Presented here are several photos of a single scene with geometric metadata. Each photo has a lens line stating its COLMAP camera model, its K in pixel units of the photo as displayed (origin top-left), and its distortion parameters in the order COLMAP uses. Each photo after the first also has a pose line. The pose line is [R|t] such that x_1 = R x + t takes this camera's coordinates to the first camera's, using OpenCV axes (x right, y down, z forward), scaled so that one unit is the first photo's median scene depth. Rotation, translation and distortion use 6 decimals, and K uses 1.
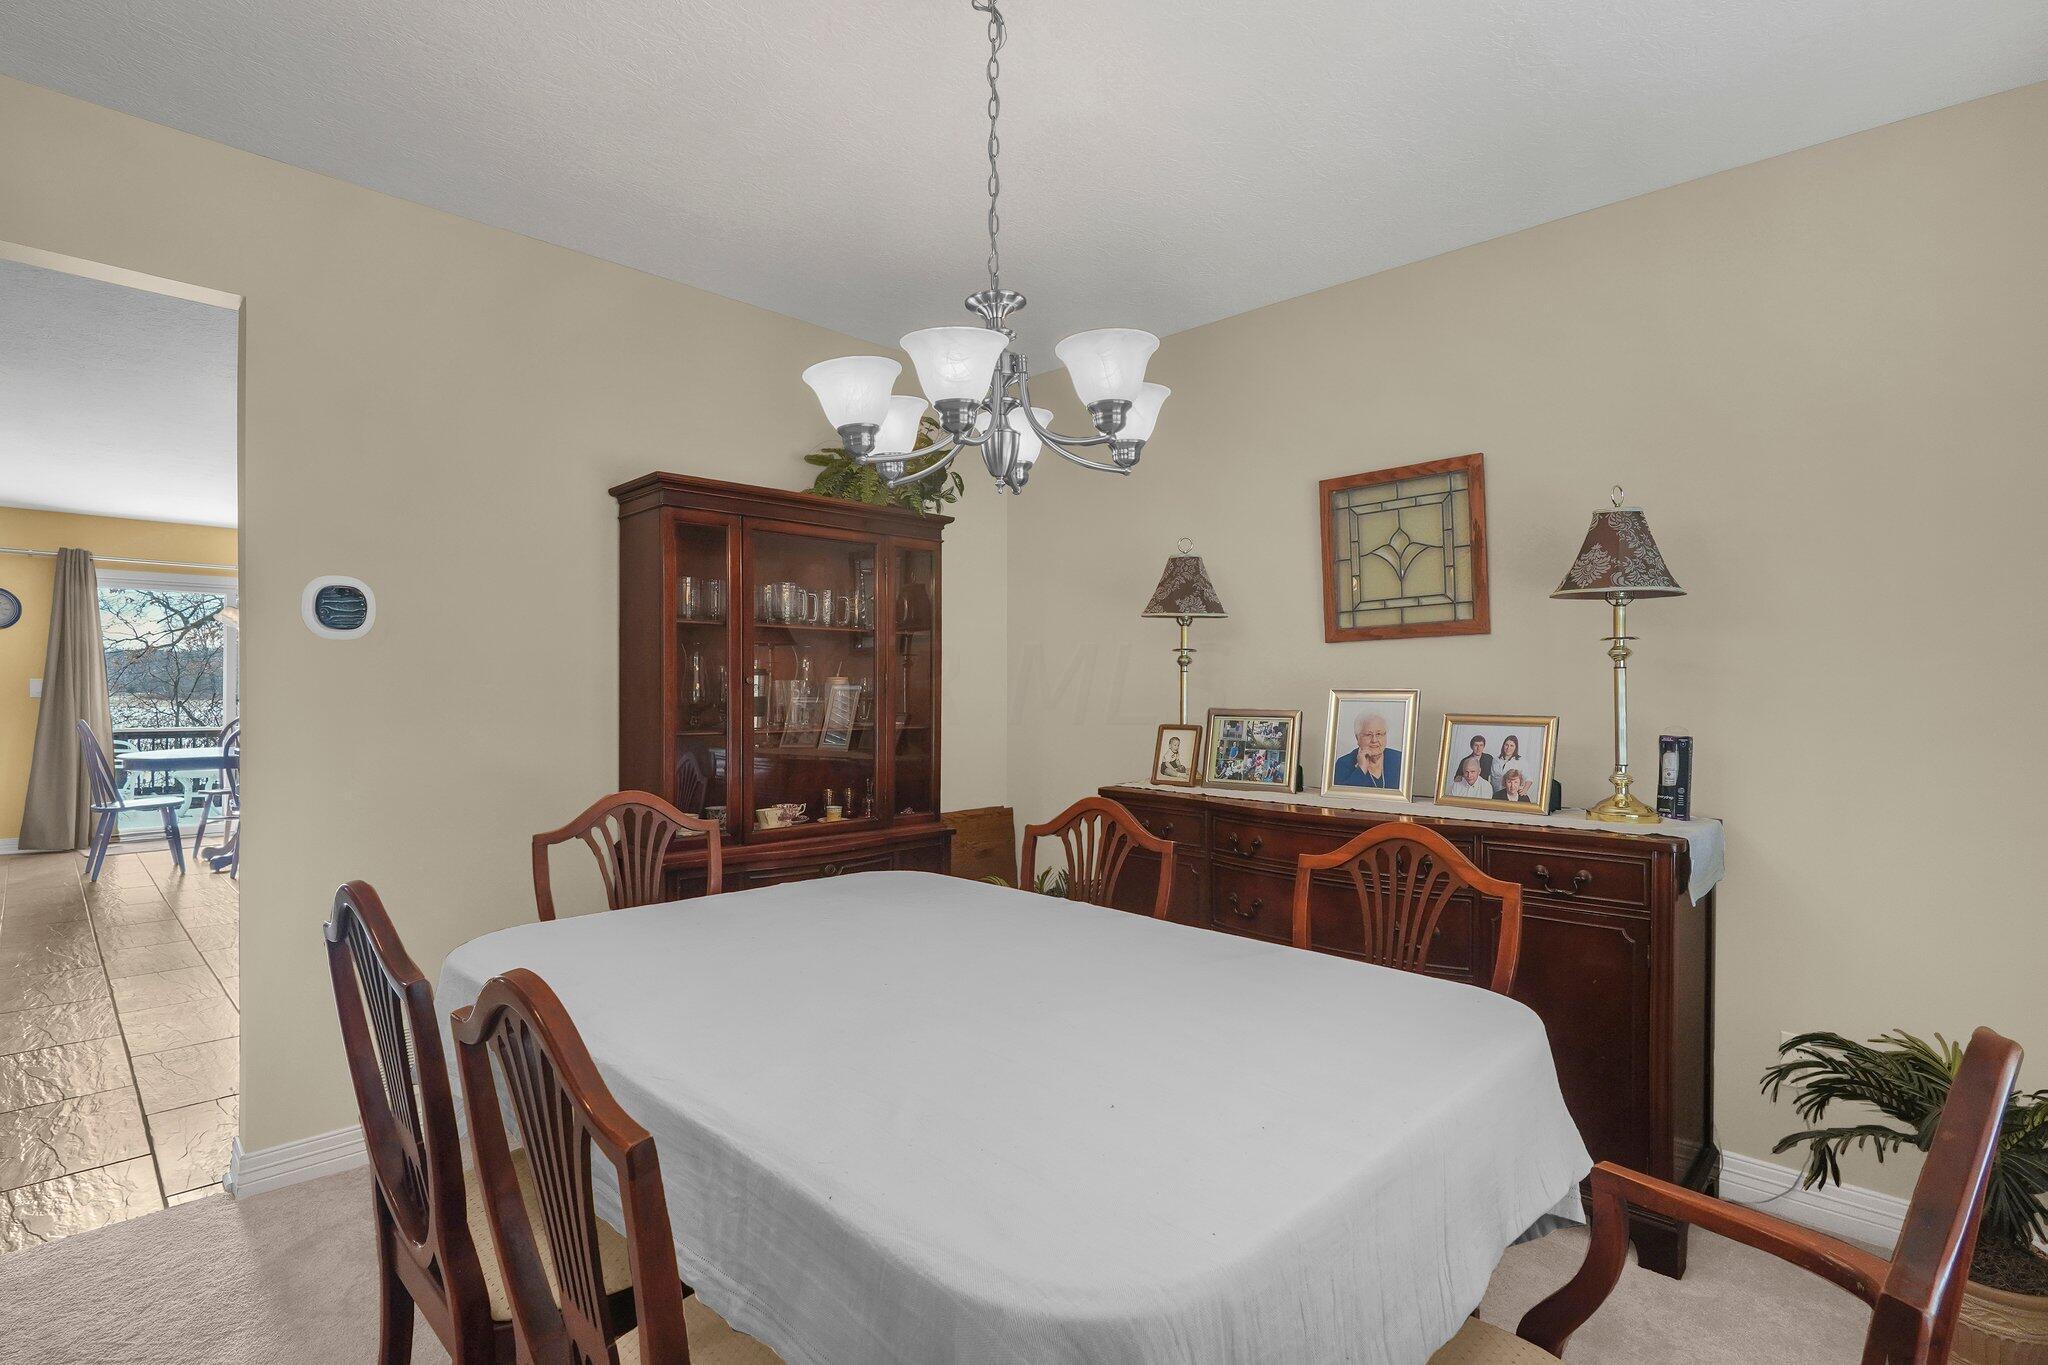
lens RADIAL K [[986.8, 0, 1029.3], [0, 986.8, 681.9], [0, 0, 1]] dist [-0.001547, 0.000556]
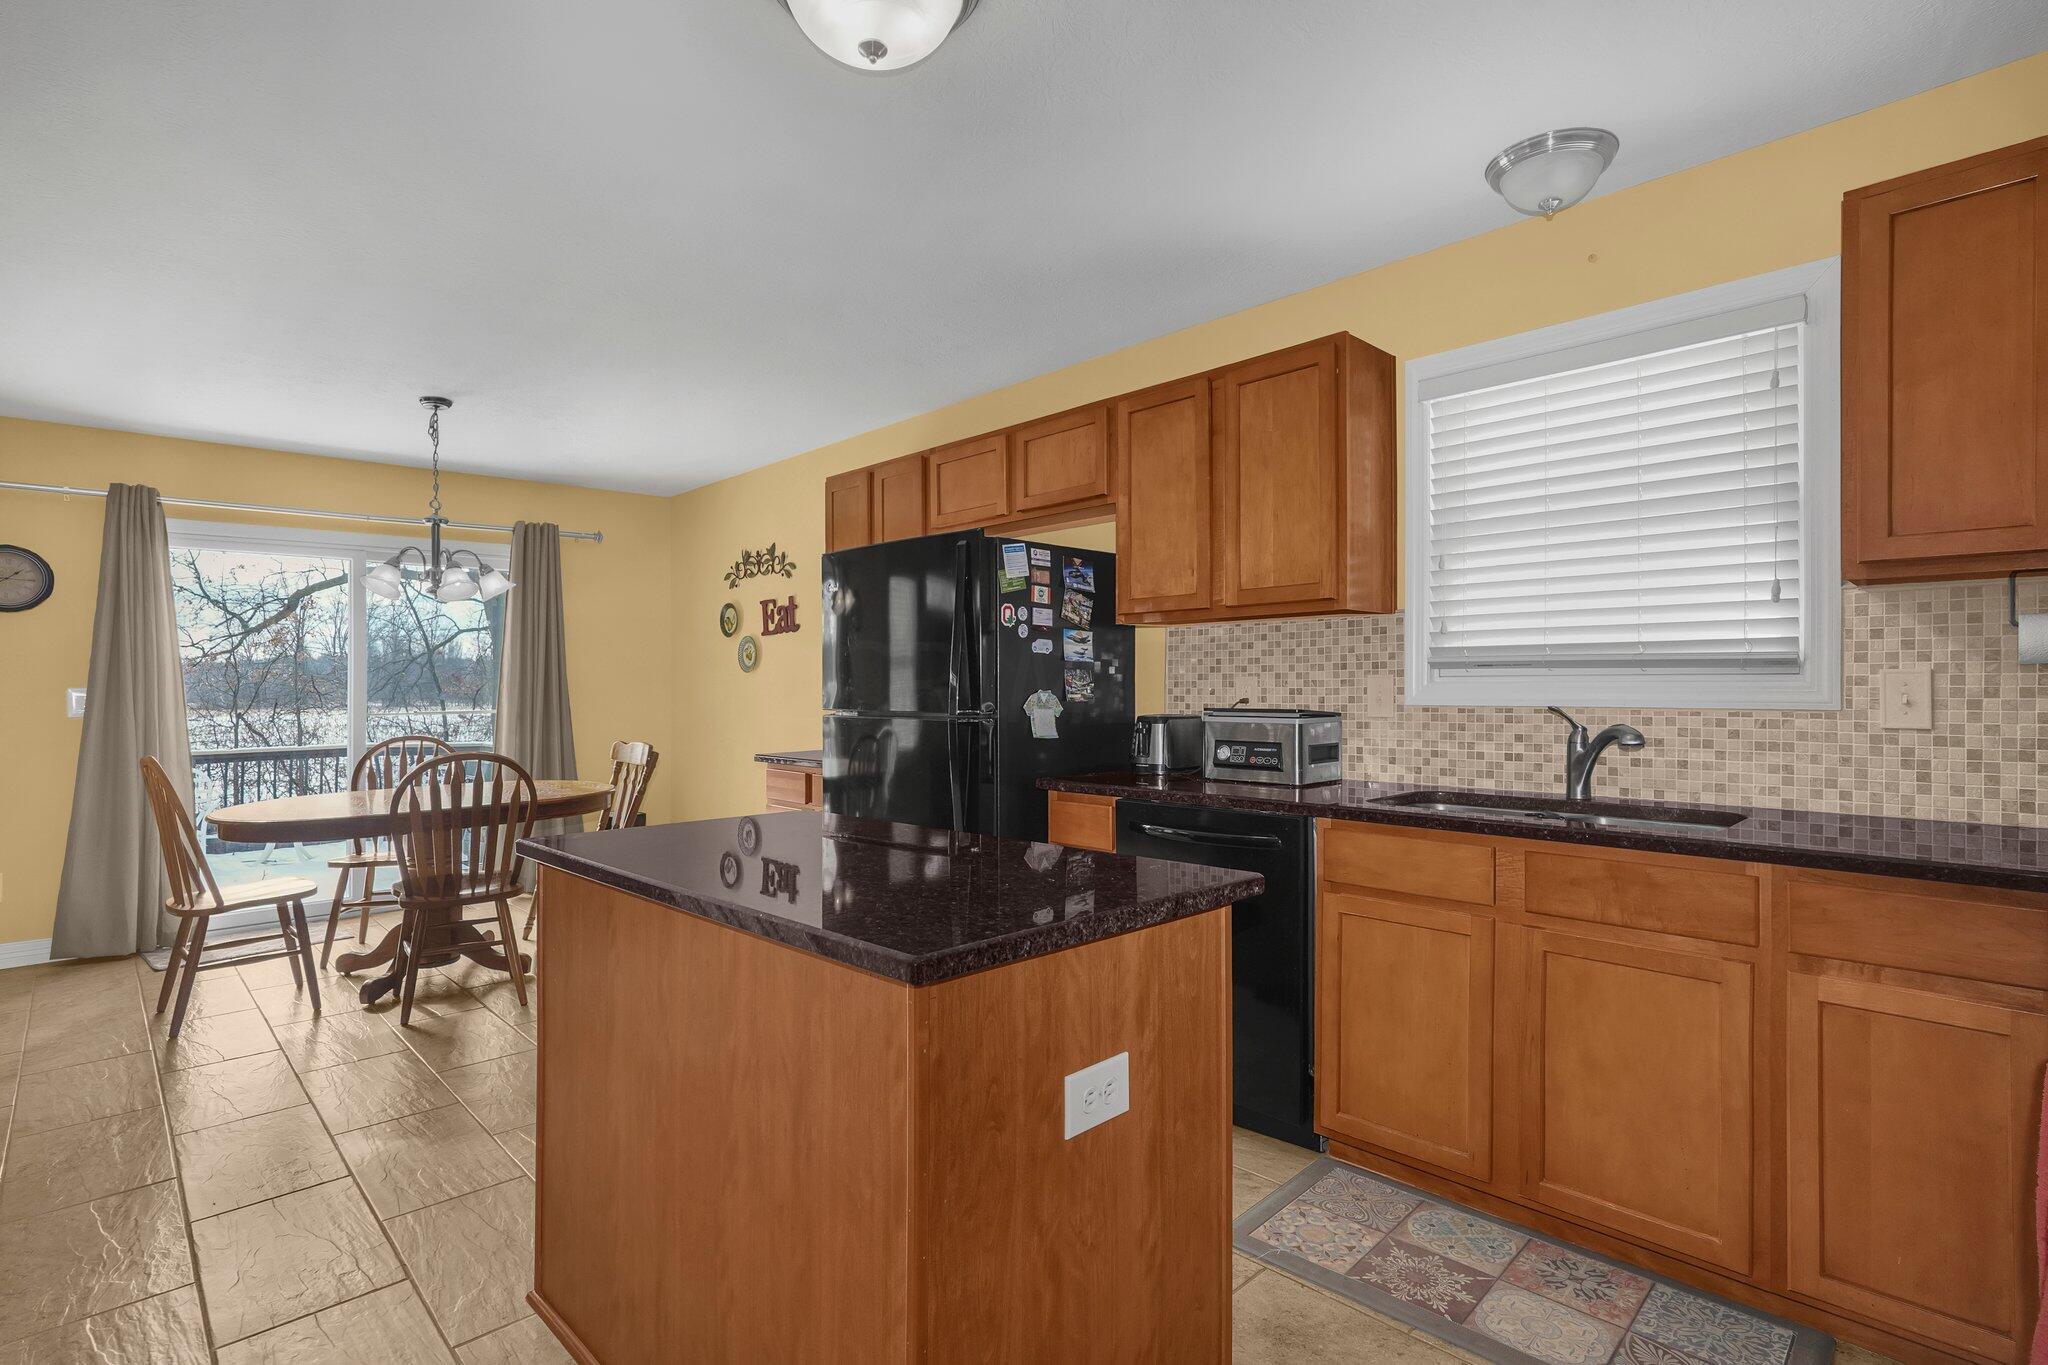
lens RADIAL K [[986.8, 0, 1029.3], [0, 986.8, 681.9], [0, 0, 1]] dist [-0.001547, 0.000556]
pose [[0.999592, -0.008438, -0.027278, -0.375237], [0.008365, 0.999961, -0.002802, -0.000839], [0.027301, 0.002572, 0.999624, 0.380524]]
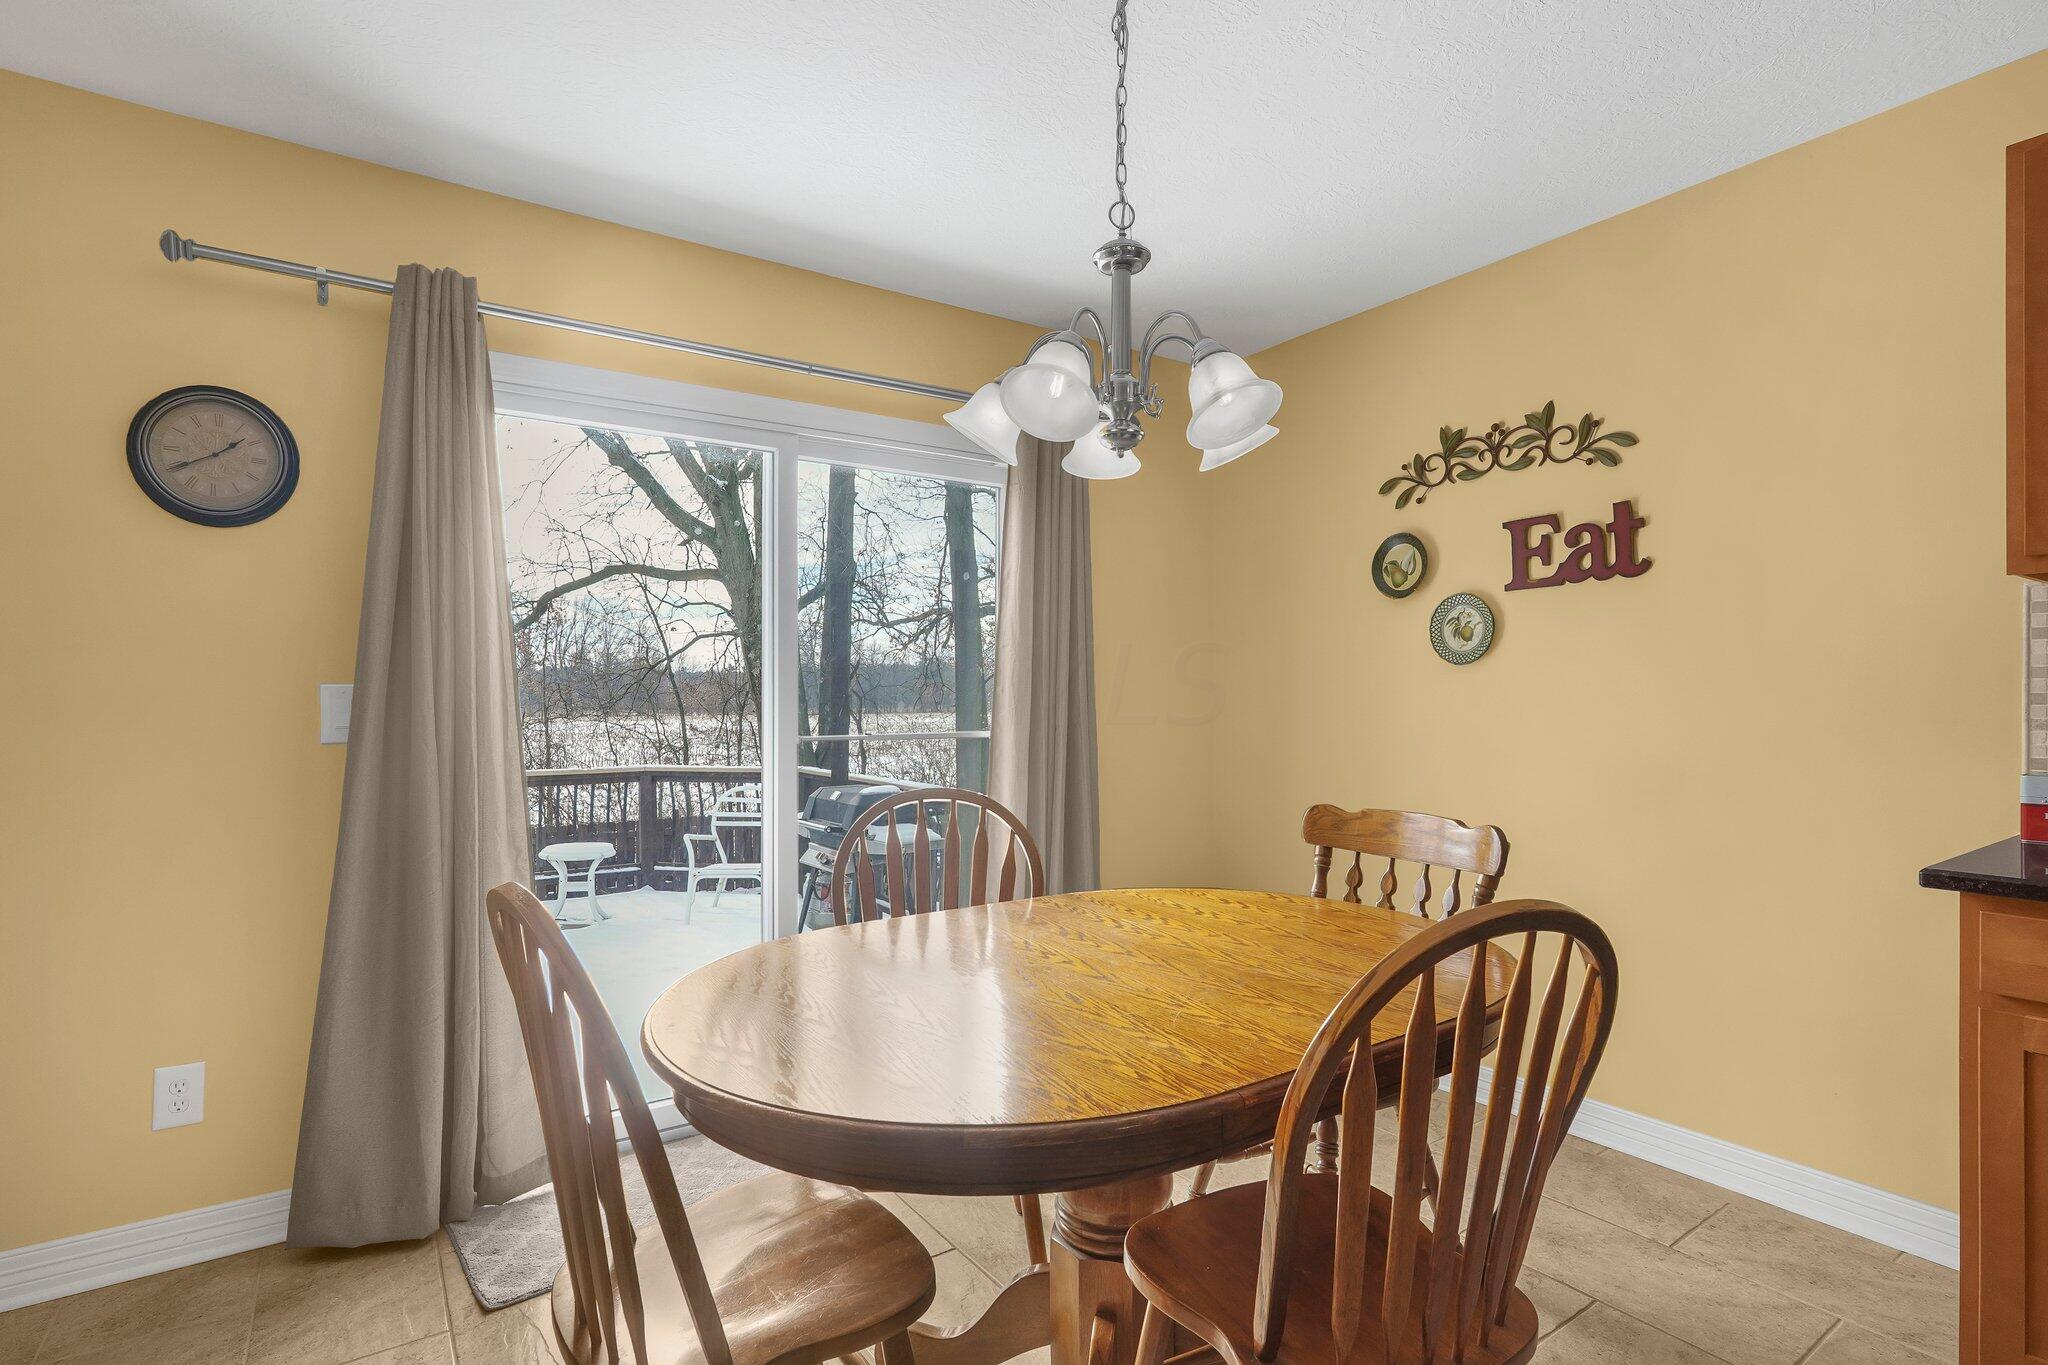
lens RADIAL K [[1039.4, 0, 1025.1], [0, 1039.4, 698.6], [0, 0, 1]] dist [-0.000775, 0.000097]
pose [[0.976893, -0.001347, -0.213726, -0.718845], [0.000976, 0.999998, -0.001844, 0.002527], [0.213728, 0.001593, 0.976892, 0.719940]]
